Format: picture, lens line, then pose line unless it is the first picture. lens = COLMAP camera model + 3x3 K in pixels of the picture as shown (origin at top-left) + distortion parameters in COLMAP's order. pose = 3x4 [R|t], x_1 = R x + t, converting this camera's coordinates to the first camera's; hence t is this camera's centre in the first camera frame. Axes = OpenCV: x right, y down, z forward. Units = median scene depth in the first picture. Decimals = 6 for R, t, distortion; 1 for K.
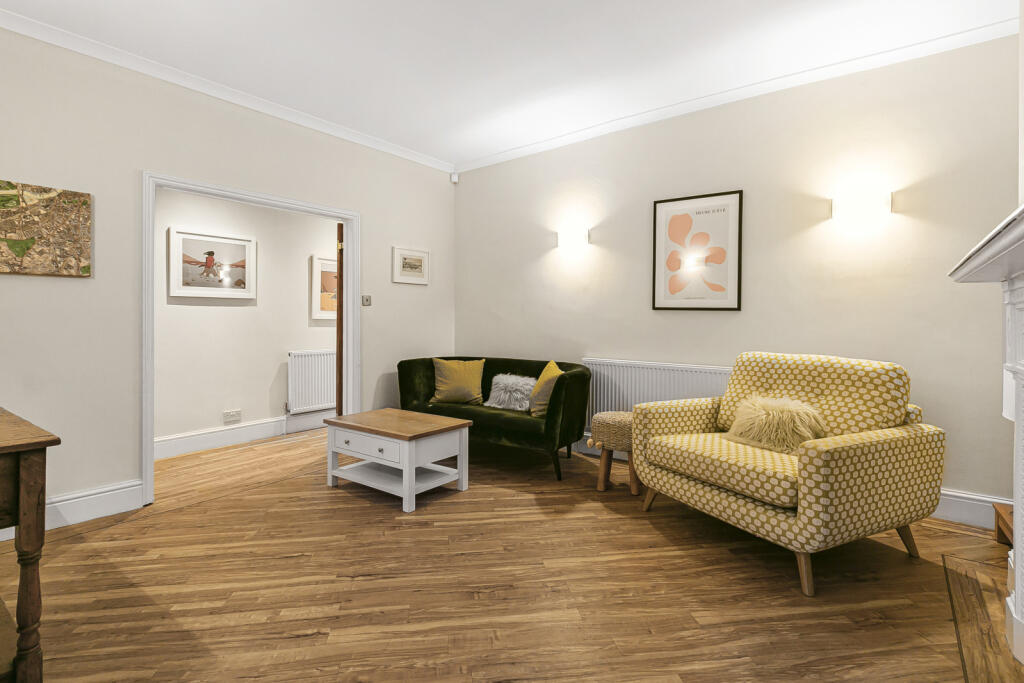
lens RADIAL K [[498.7, 0, 513.5], [0, 498.7, 319.1], [0, 0, 1]] dist [-0.000330, 0.000119]
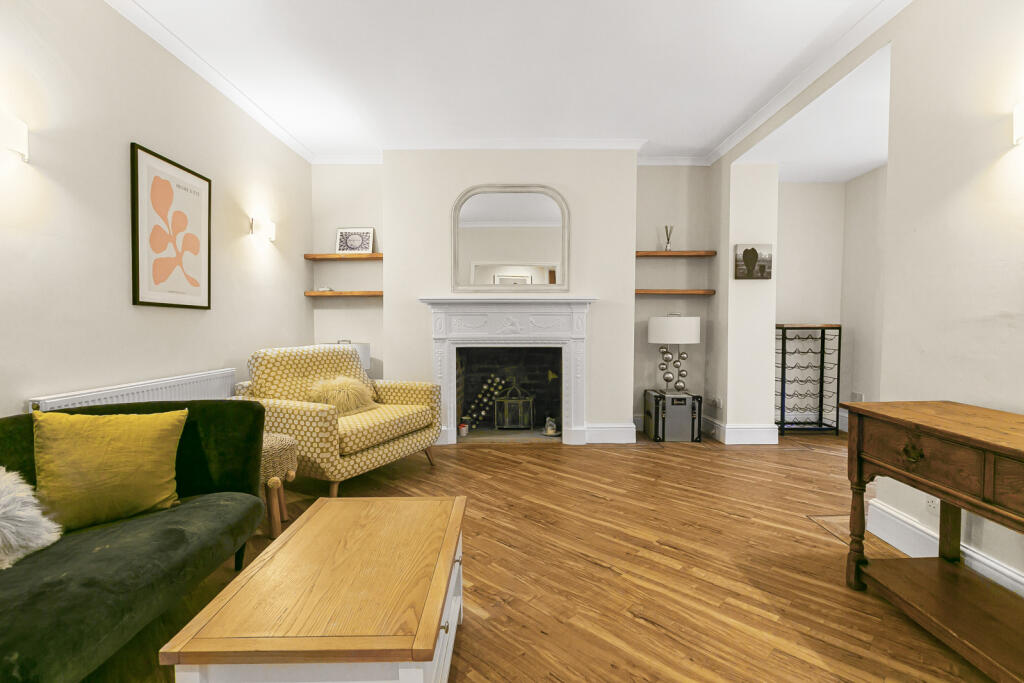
lens RADIAL K [[512.7, 0, 512.0], [0, 512.7, 341.5], [0, 0, 1]] dist [-0.000729, -0.000334]
pose [[-0.617225, -0.032747, 0.786105, -1.035901], [0.001816, 0.999072, 0.043044, 0.003711], [-0.786785, 0.027995, -0.616592, 1.835601]]
